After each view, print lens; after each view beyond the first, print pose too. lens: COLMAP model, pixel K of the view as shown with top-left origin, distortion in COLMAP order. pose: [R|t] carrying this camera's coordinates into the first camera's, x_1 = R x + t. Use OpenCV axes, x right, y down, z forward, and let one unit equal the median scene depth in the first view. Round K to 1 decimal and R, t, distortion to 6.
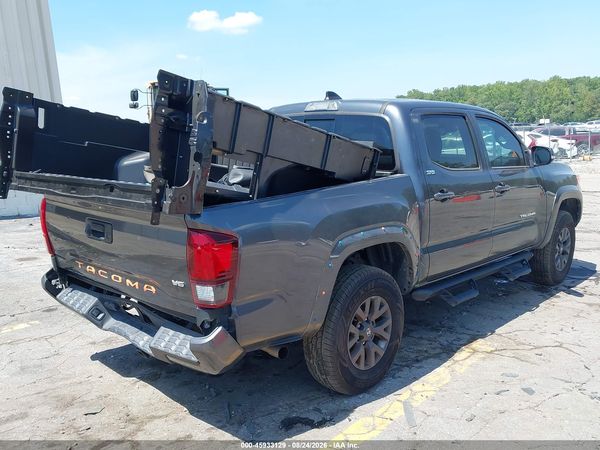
lens RADIAL K [[599.8, 0, 297.5], [0, 599.8, 218.6], [0, 0, 1]] dist [0.007847, -0.005256]
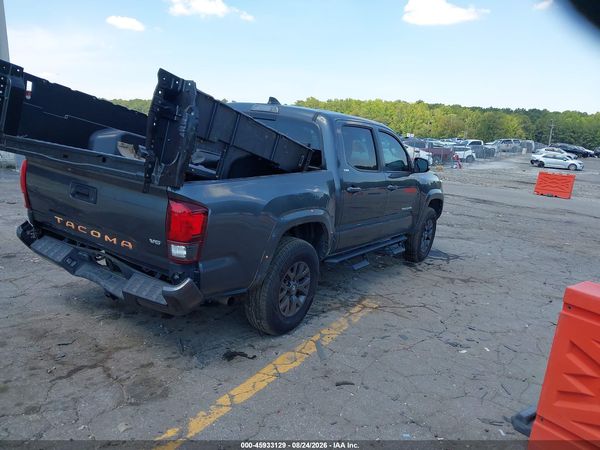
lens RADIAL K [[491.7, 0, 300.0], [0, 491.7, 225.0], [0, 0, 1]] dist [0.096497, -0.160507]
pose [[0.977538, 0.076183, 0.196508, -0.087278], [-0.087039, 0.995086, 0.047203, -0.000616], [-0.191946, -0.063247, 0.979365, -0.046440]]
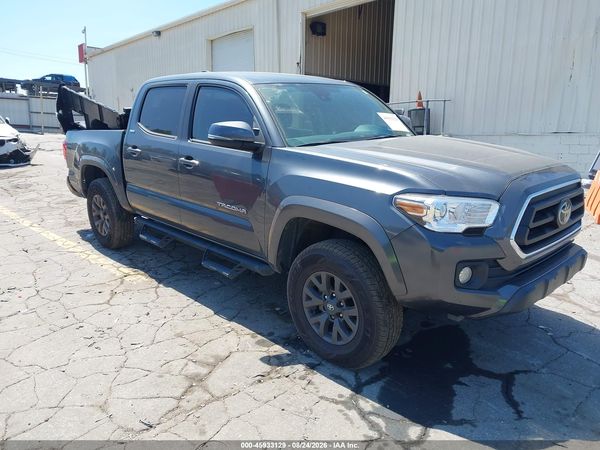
lens RADIAL K [[472.1, 0, 300.0], [0, 472.1, 225.0], [0, 0, 1]] dist [0.004142, -0.003195]
pose [[-0.064270, 0.249885, -0.966140, 1.436331], [-0.148703, 0.954935, 0.256879, -0.234747], [0.986791, 0.160178, -0.024215, 1.592791]]
